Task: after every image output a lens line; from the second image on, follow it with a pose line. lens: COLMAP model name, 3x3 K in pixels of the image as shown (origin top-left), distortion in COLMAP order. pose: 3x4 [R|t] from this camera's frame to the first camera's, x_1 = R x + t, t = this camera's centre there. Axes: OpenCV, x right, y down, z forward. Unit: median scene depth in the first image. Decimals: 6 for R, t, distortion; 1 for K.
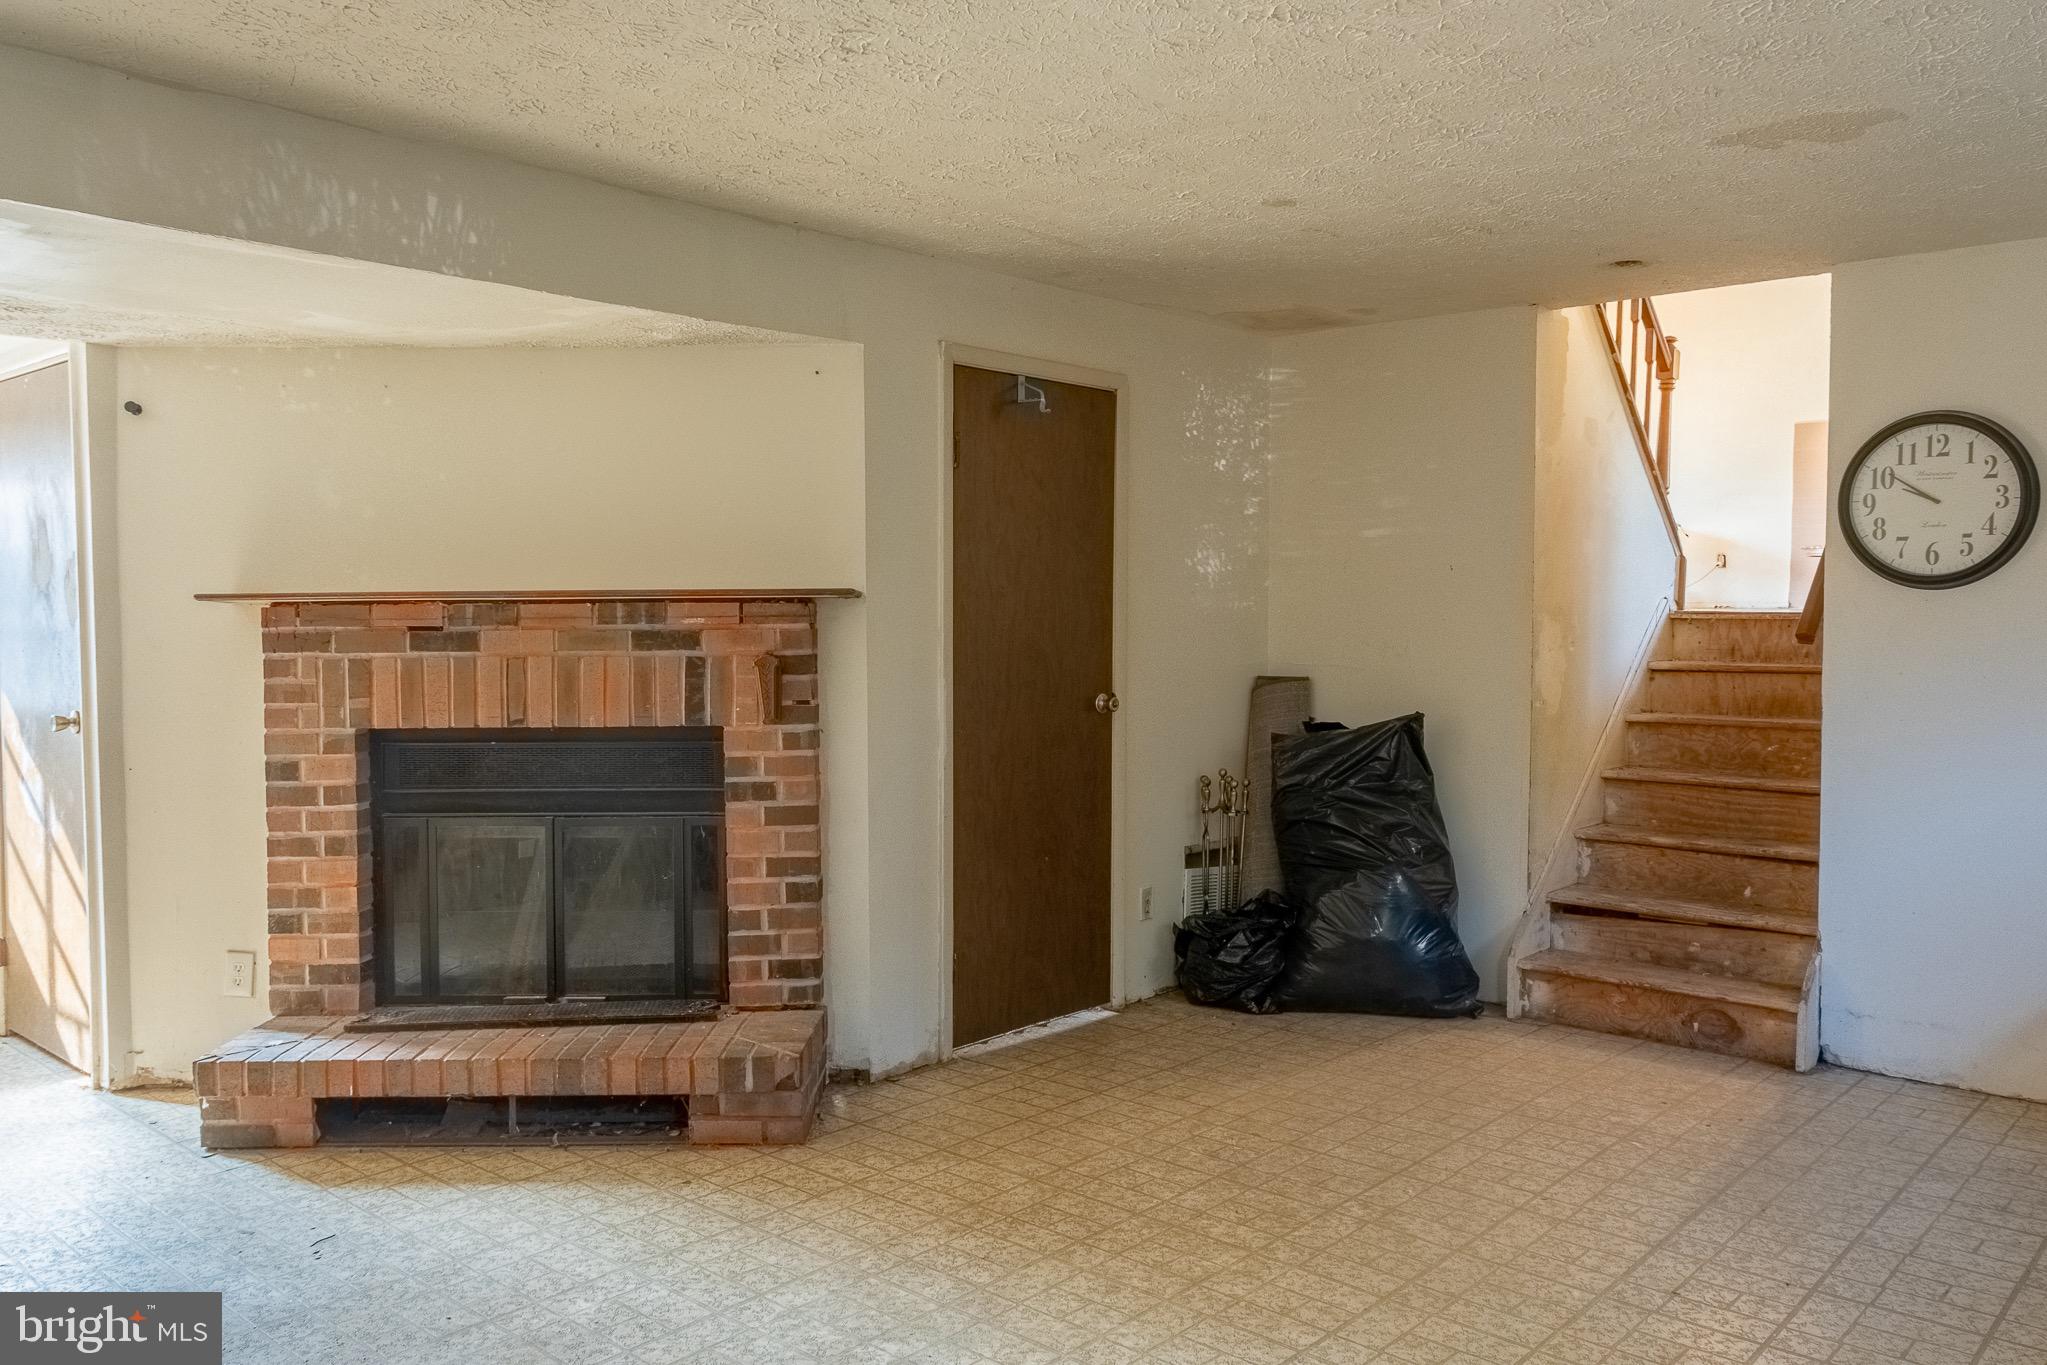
lens RADIAL K [[1585.8, 0, 1013.1], [0, 1585.8, 676.7], [0, 0, 1]] dist [-0.002593, 0.004891]
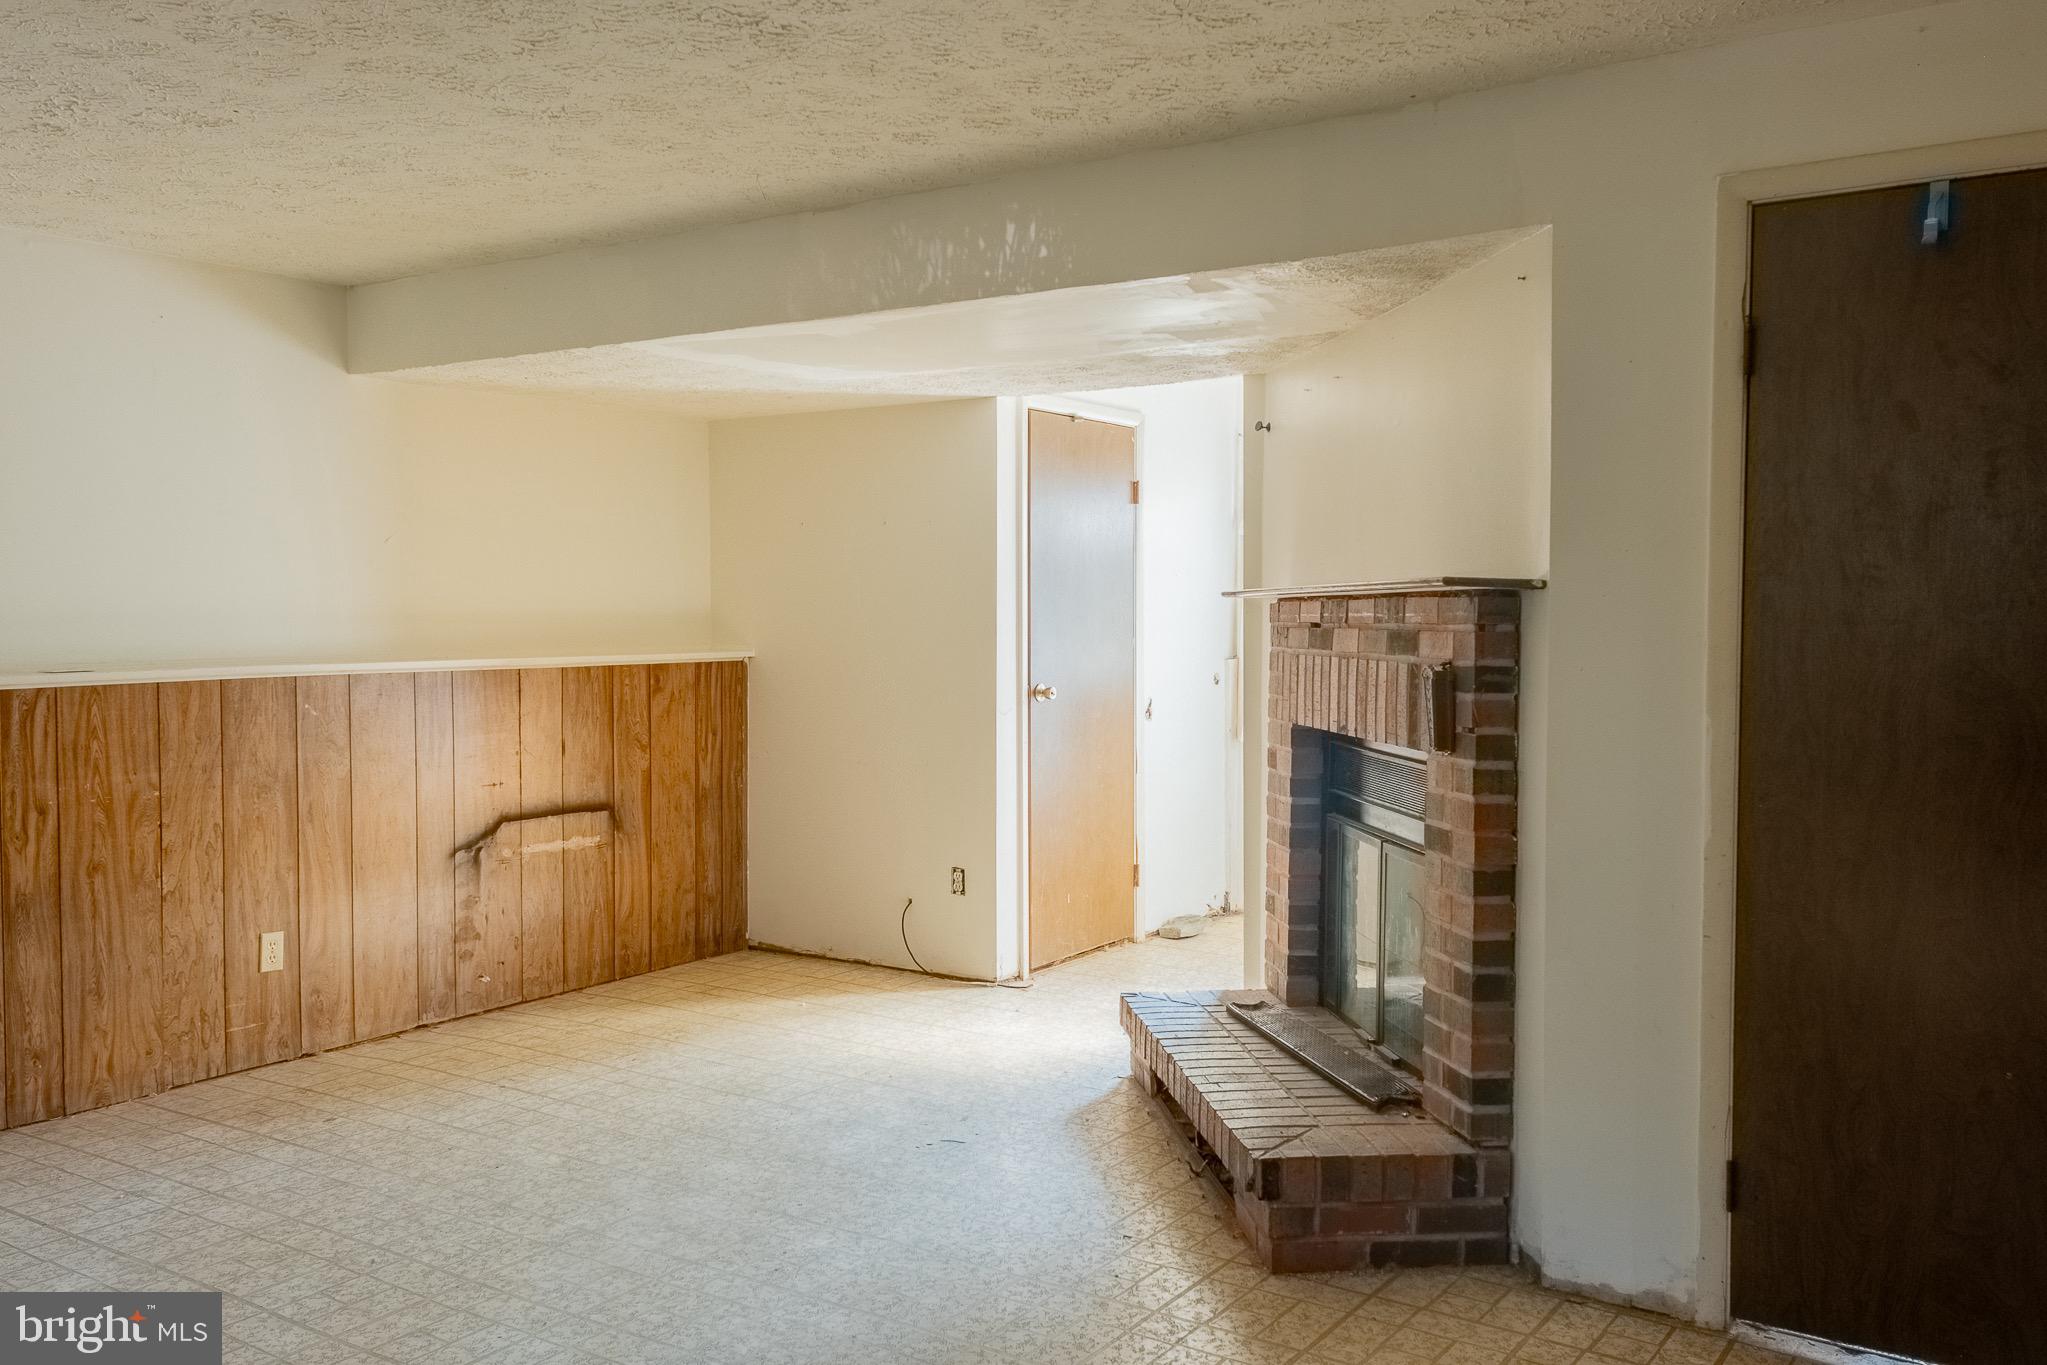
lens RADIAL K [[1663.4, 0, 1016.3], [0, 1663.4, 672.5], [0, 0, 1]] dist [0.034649, 0.004631]
pose [[0.130941, 0.041280, -0.990530, 0.615829], [-0.043211, 0.998421, 0.035896, -0.030036], [0.990448, 0.038101, 0.132518, 0.683879]]
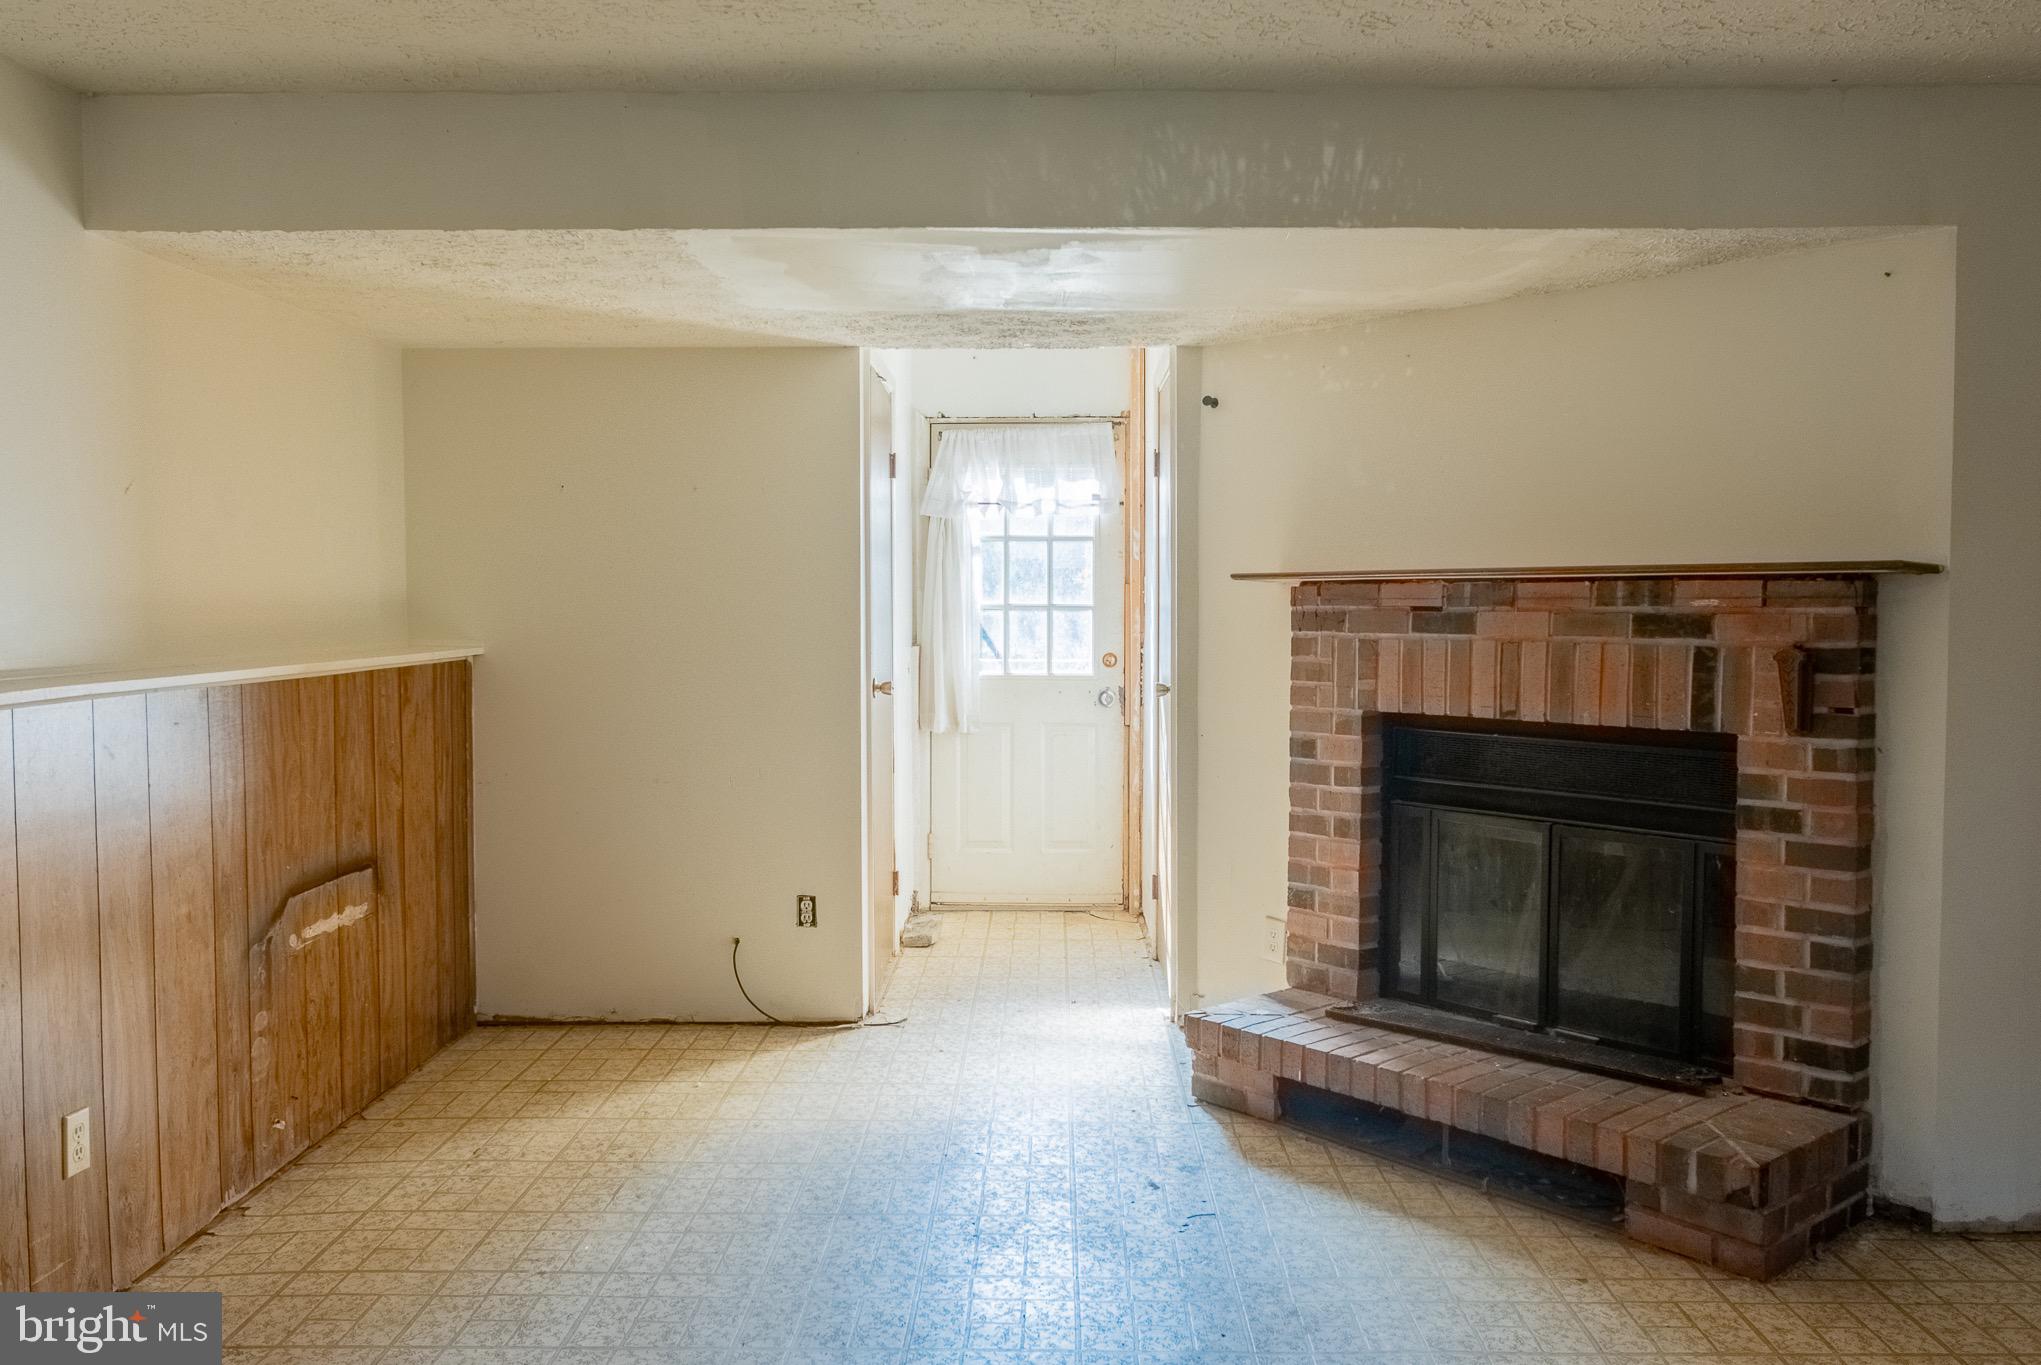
lens RADIAL K [[1581.2, 0, 1013.0], [0, 1581.2, 669.9], [0, 0, 1]] dist [-0.002593, 0.004891]
pose [[0.650653, 0.039546, -0.758345, 0.184217], [-0.034906, 0.999145, 0.022154, -0.006268], [0.758573, 0.012056, 0.651477, 0.200289]]
